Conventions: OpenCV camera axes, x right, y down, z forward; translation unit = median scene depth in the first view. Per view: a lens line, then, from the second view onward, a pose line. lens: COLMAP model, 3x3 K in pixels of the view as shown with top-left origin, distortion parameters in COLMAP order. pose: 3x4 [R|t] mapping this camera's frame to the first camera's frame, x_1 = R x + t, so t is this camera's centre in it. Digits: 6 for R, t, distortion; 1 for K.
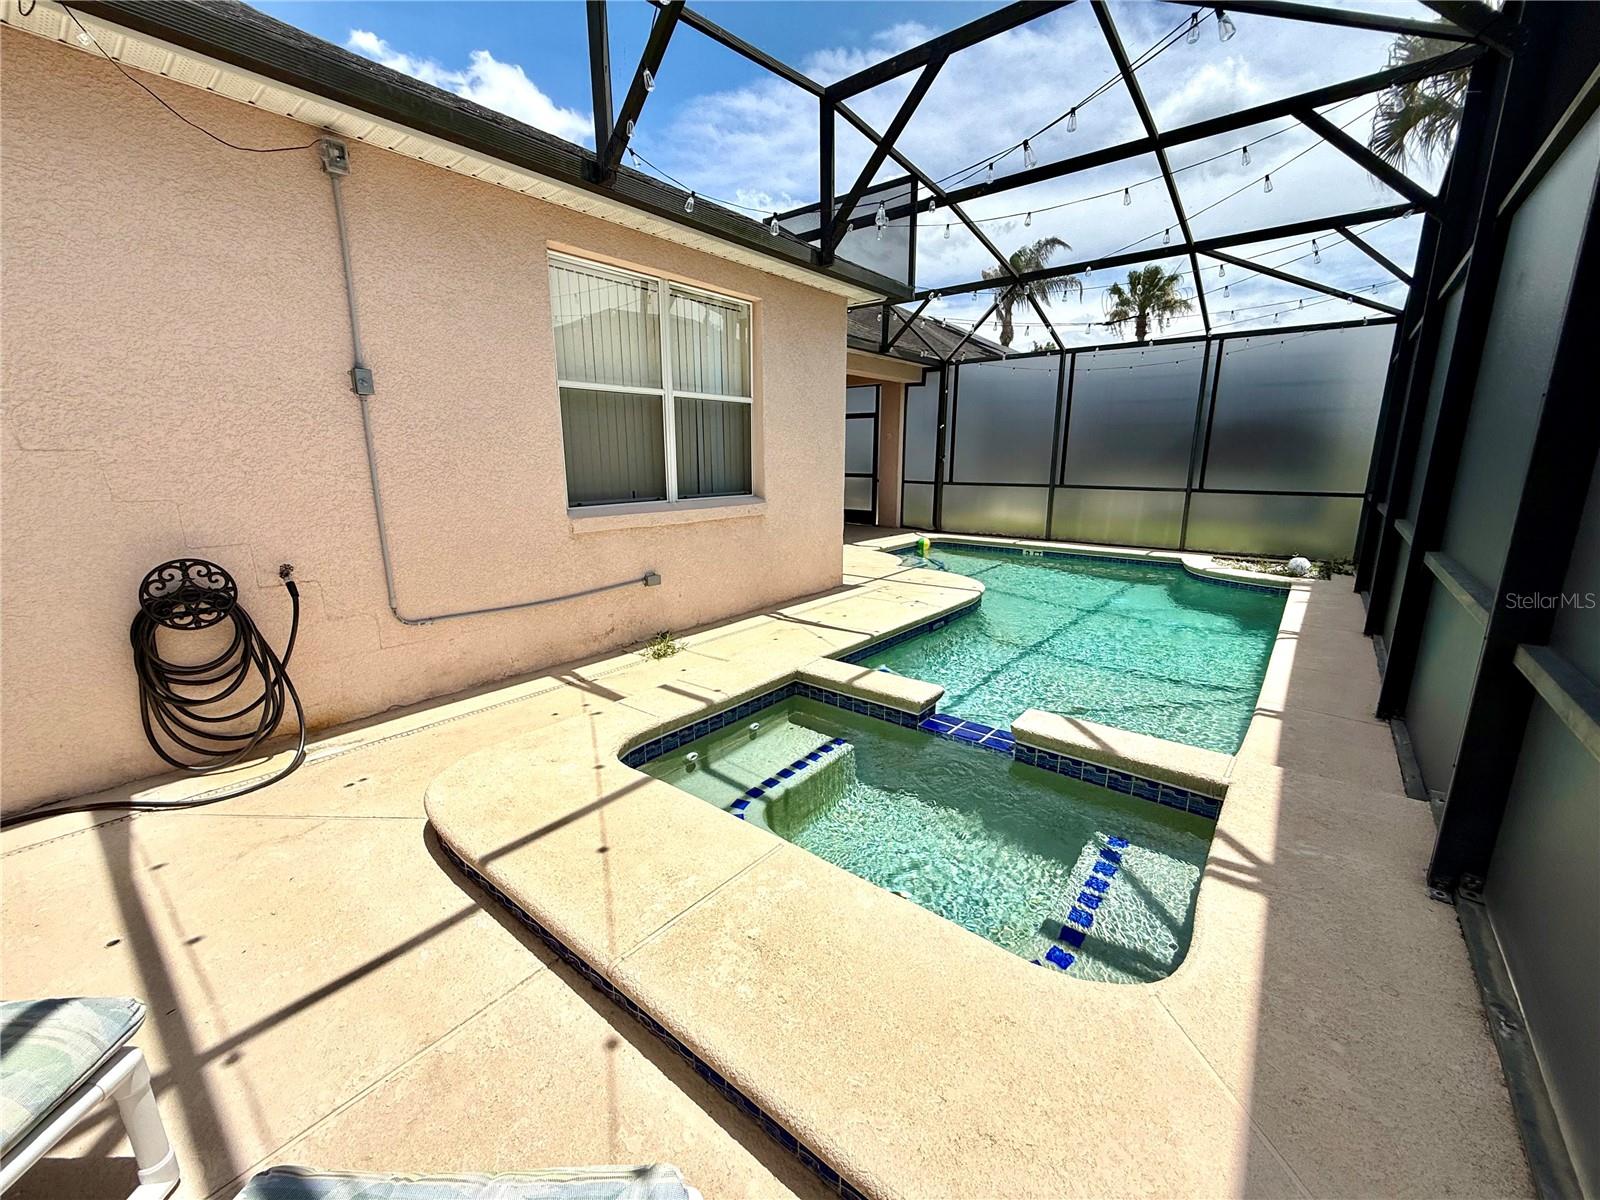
lens RADIAL K [[638.3, 0, 793.4], [0, 638.3, 599.3], [0, 0, 1]] dist [-0.000166, 0.000170]
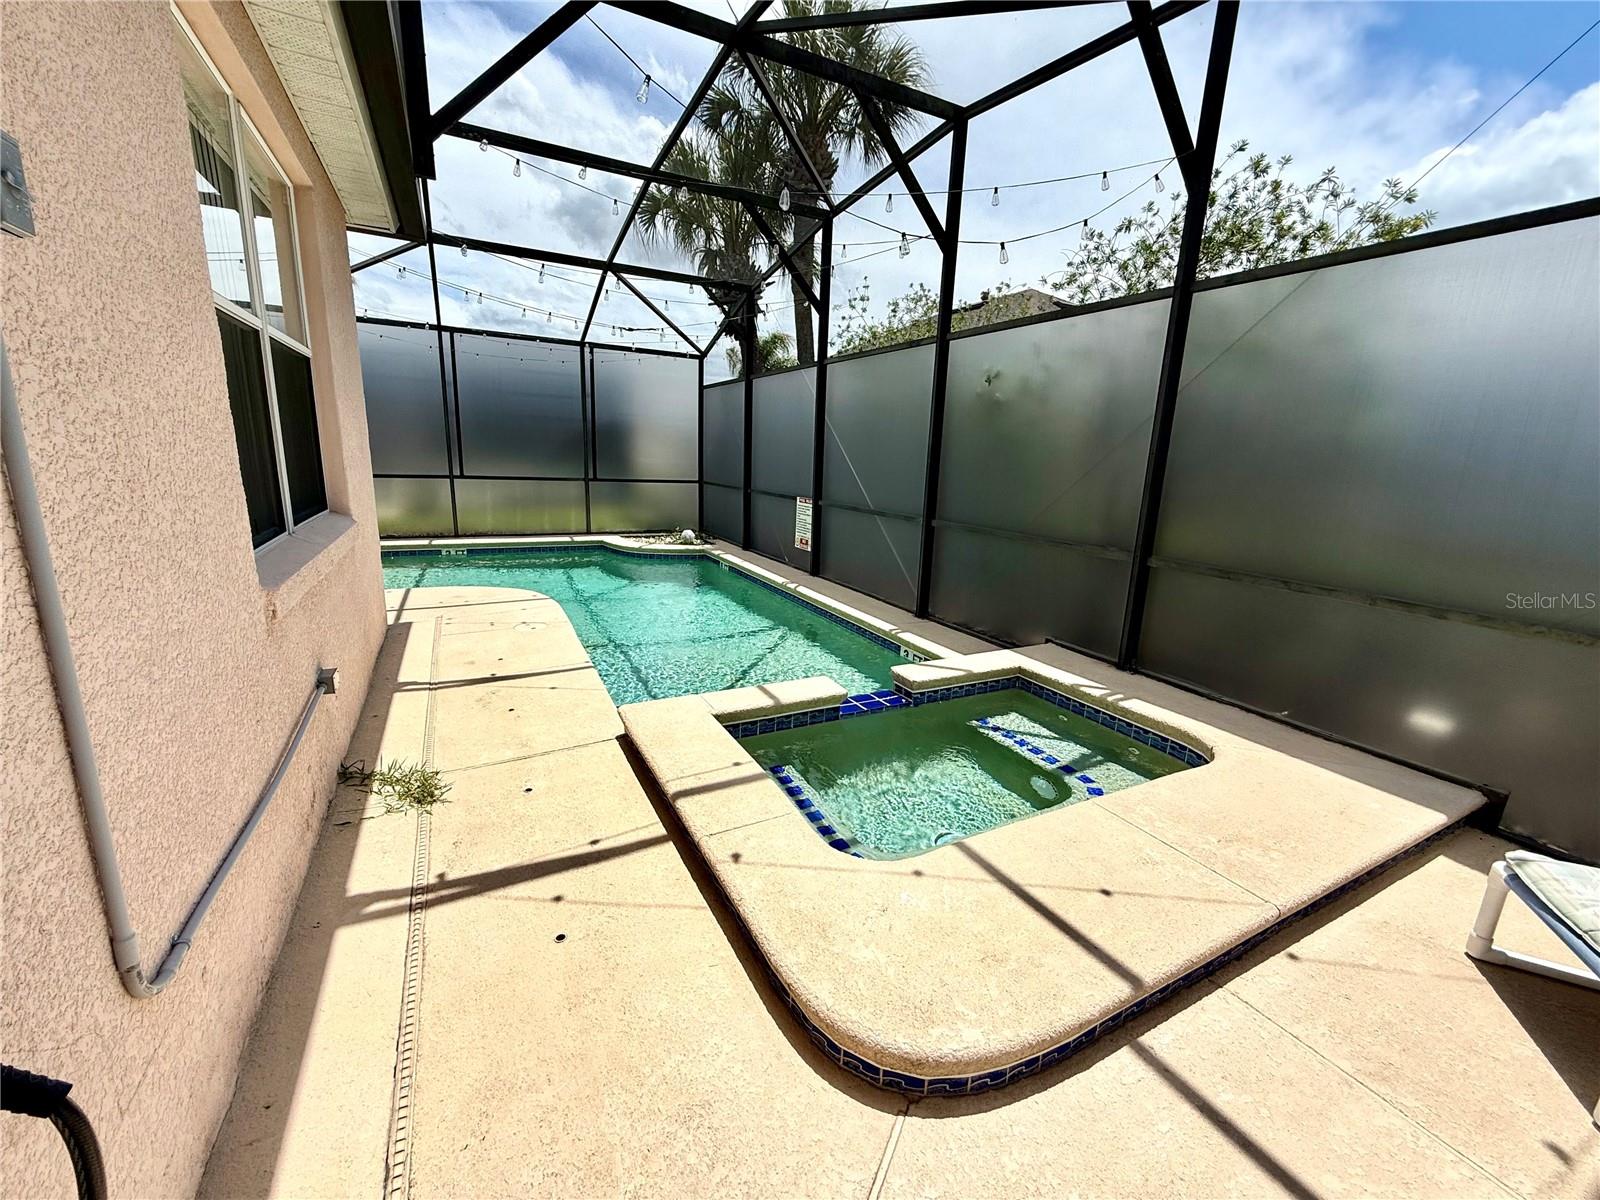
lens RADIAL K [[638.3, 0, 793.4], [0, 638.3, 599.3], [0, 0, 1]] dist [-0.000166, 0.000170]
pose [[0.396064, -0.188514, 0.898663, -0.627859], [0.161772, 0.977715, 0.133800, -0.124040], [-0.903860, 0.092385, 0.417735, 0.483347]]
